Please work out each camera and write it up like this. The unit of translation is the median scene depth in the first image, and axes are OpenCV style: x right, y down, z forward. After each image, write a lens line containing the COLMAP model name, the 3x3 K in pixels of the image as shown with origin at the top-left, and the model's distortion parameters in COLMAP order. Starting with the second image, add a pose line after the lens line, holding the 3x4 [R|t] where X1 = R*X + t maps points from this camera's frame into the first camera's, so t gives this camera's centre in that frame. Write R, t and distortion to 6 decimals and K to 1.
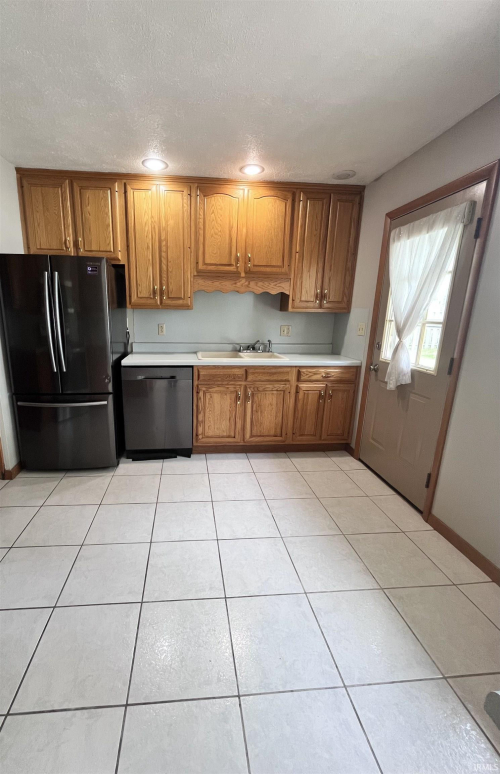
lens RADIAL K [[312.4, 0, 212.8], [0, 312.4, 389.0], [0, 0, 1]] dist [-0.006630, 0.000113]
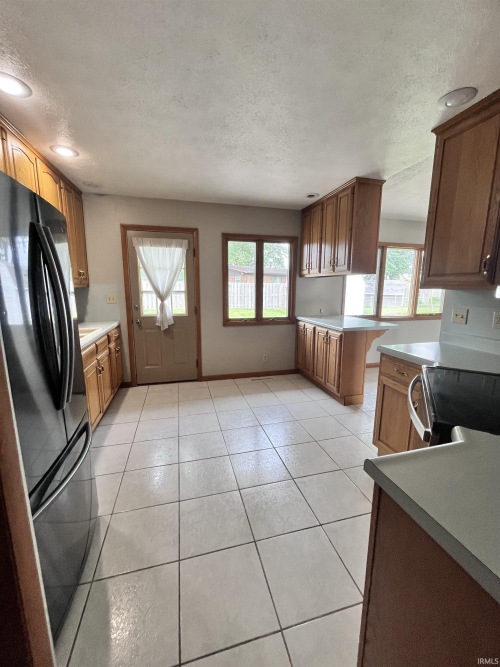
lens RADIAL K [[270.1, 0, 250.5], [0, 270.1, 337.3], [0, 0, 1]] dist [-0.001787, -0.000231]
pose [[-0.190083, -0.186102, 0.963968, -0.895660], [0.235889, 0.944449, 0.228848, -0.170978], [-0.953008, 0.270890, -0.135624, 0.660746]]
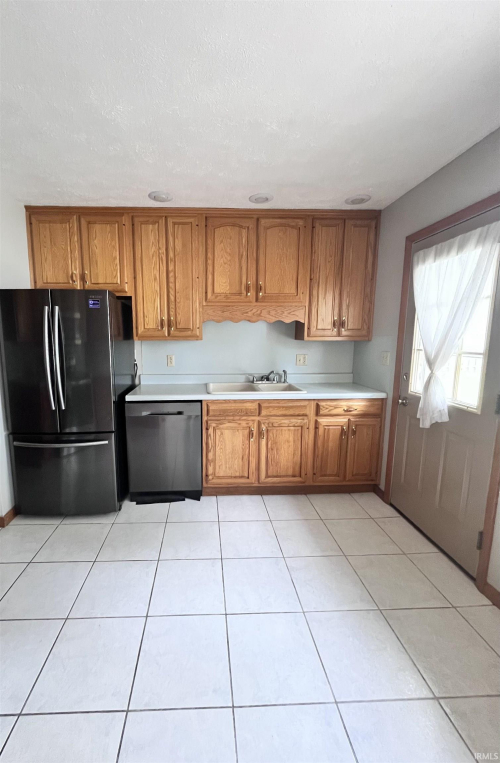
lens RADIAL K [[308.0, 0, 215.5], [0, 308.0, 383.3], [0, 0, 1]] dist [-0.006630, 0.000113]
pose [[0.998648, -0.010495, -0.050920, 0.025778], [0.005835, 0.995850, -0.090818, -0.043270], [0.051662, 0.090398, 0.994565, 0.090070]]
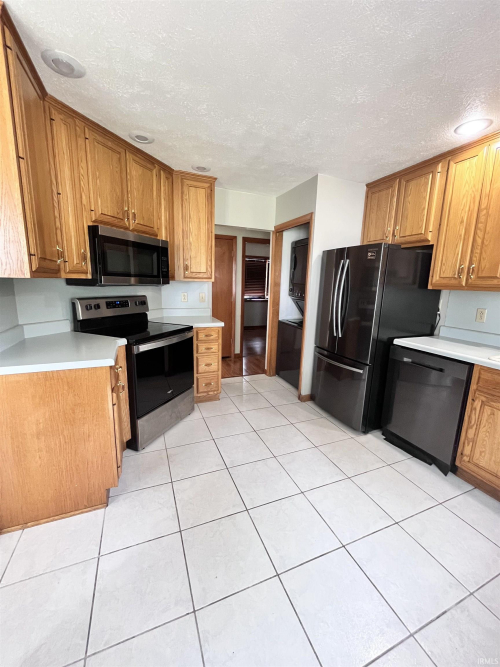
lens RADIAL K [[270.1, 0, 251.2], [0, 270.1, 334.2], [0, 0, 1]] dist [-0.001787, -0.000231]
pose [[0.302684, 0.172861, -0.937284, 0.397625], [-0.251098, 0.963135, 0.096540, -0.075035], [0.919419, 0.206129, 0.334931, 0.275271]]
